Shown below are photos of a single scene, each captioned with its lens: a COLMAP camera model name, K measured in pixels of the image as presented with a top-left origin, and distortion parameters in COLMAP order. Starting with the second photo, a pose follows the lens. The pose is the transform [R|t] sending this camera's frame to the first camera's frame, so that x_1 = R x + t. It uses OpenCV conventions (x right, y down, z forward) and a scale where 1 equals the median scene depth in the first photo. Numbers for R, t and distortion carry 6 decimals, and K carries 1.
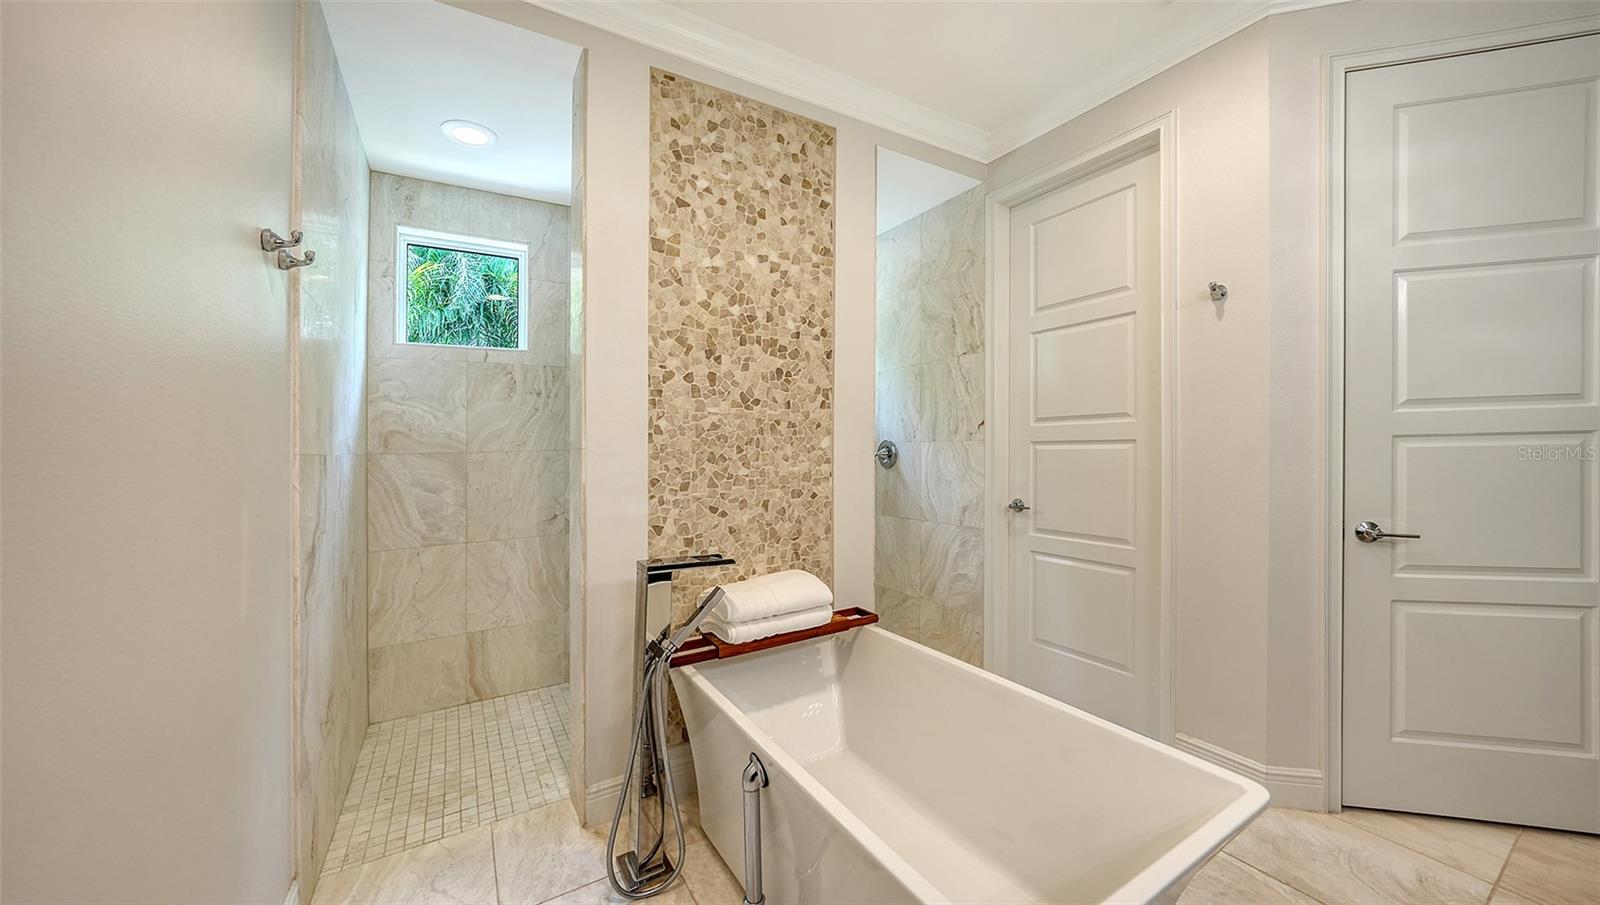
lens RADIAL K [[567.3, 0, 804.0], [0, 567.3, 445.3], [0, 0, 1]] dist [-0.007032, 0.000010]
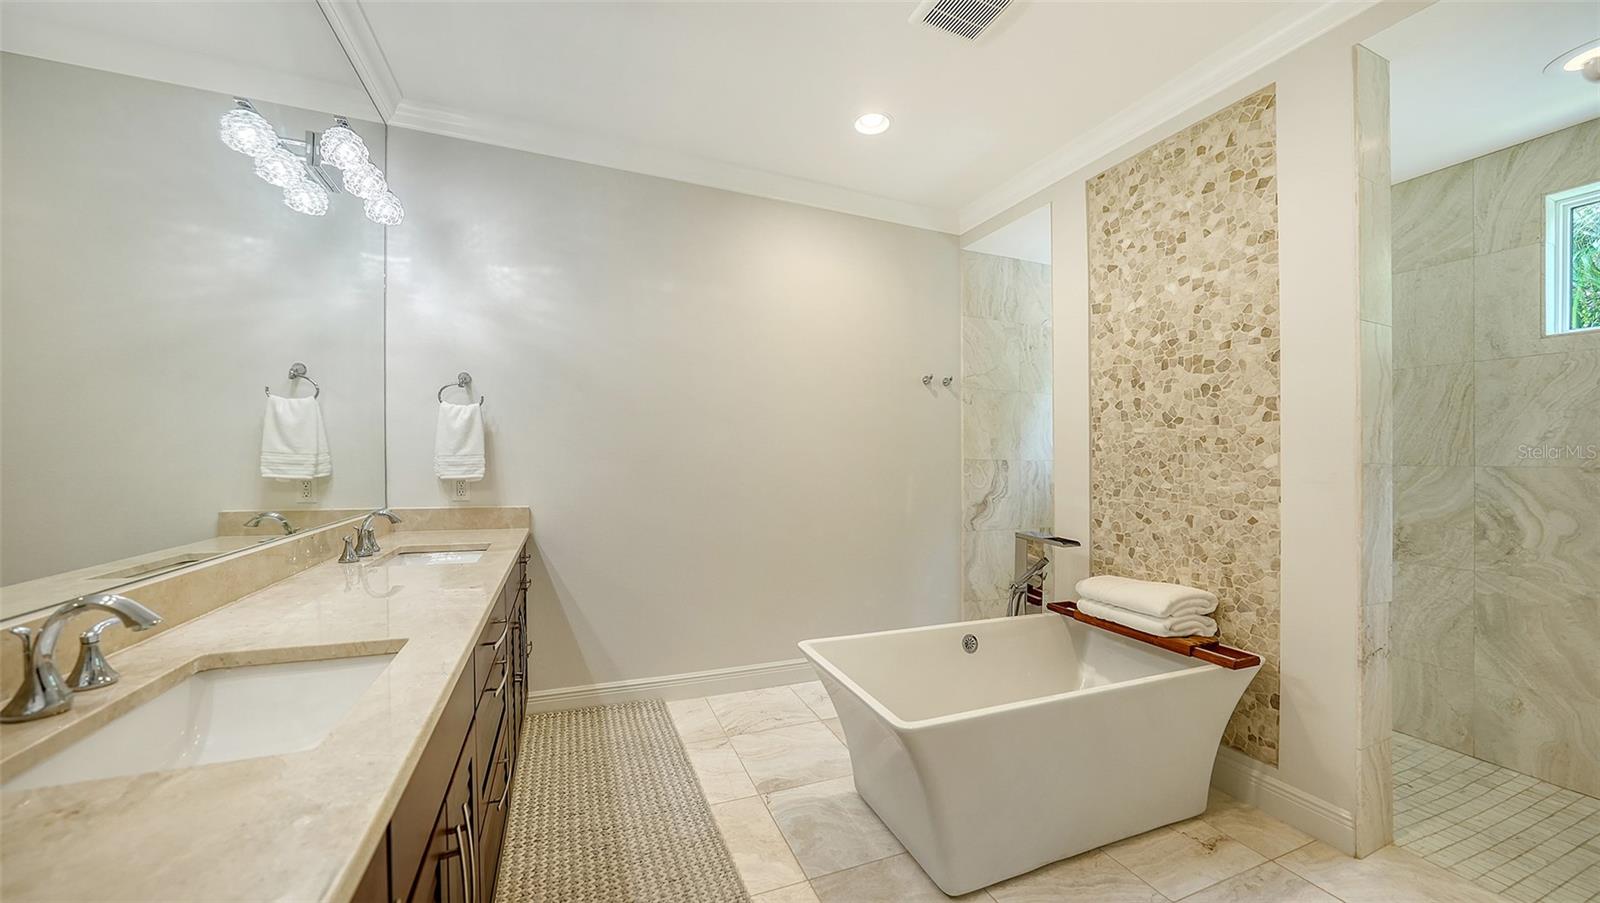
lens RADIAL K [[572.6, 0, 797.3], [0, 572.6, 459.8], [0, 0, 1]] dist [-0.006723, 0.000191]
pose [[-0.166616, 0.028020, -0.985624, 1.074088], [-0.000030, 0.999596, 0.028422, -0.033464], [0.986022, 0.004765, -0.166548, 0.480668]]
